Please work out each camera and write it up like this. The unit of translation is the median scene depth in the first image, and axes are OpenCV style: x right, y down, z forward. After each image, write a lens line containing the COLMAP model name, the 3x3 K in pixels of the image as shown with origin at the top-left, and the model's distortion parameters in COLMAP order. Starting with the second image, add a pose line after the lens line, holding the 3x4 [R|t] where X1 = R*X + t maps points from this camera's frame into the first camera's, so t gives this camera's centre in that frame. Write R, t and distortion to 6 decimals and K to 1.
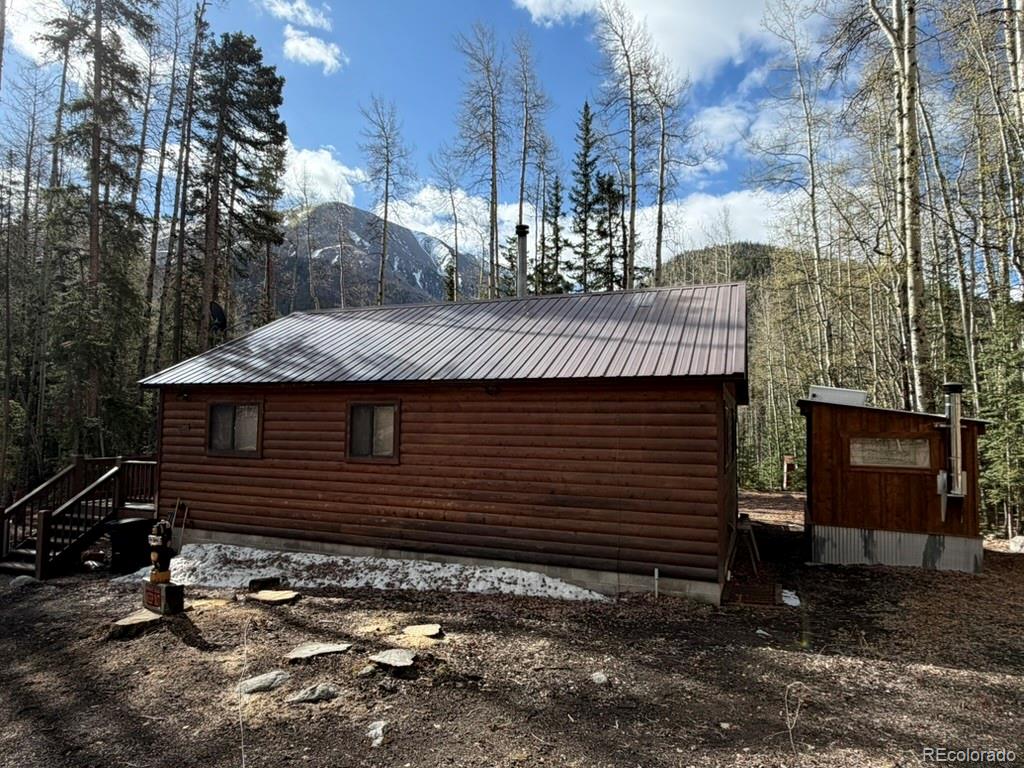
lens RADIAL K [[611.1, 0, 513.9], [0, 611.1, 386.2], [0, 0, 1]] dist [-0.004144, 0.000117]
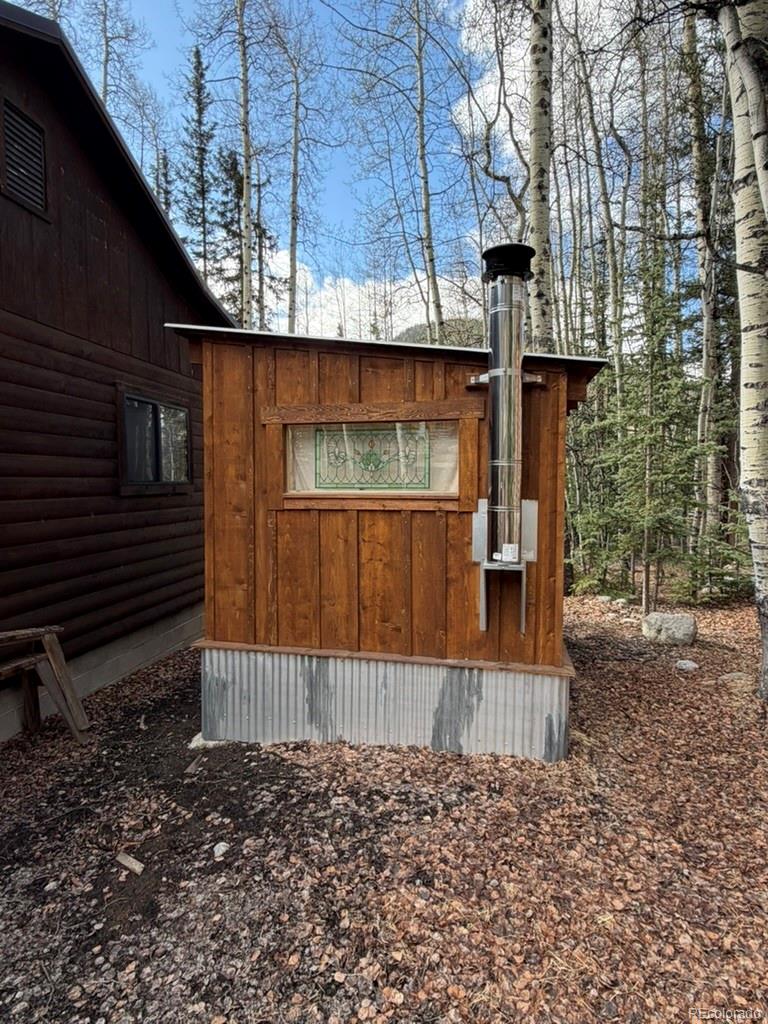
lens RADIAL K [[552.2, 0, 381.6], [0, 552.2, 509.9], [0, 0, 1]] dist [-0.002535, 0.004035]
pose [[0.977284, -0.033999, 0.209187, 0.545625], [0.009804, 0.993244, 0.115630, 0.099457], [-0.211705, -0.110953, 0.971015, 0.650855]]
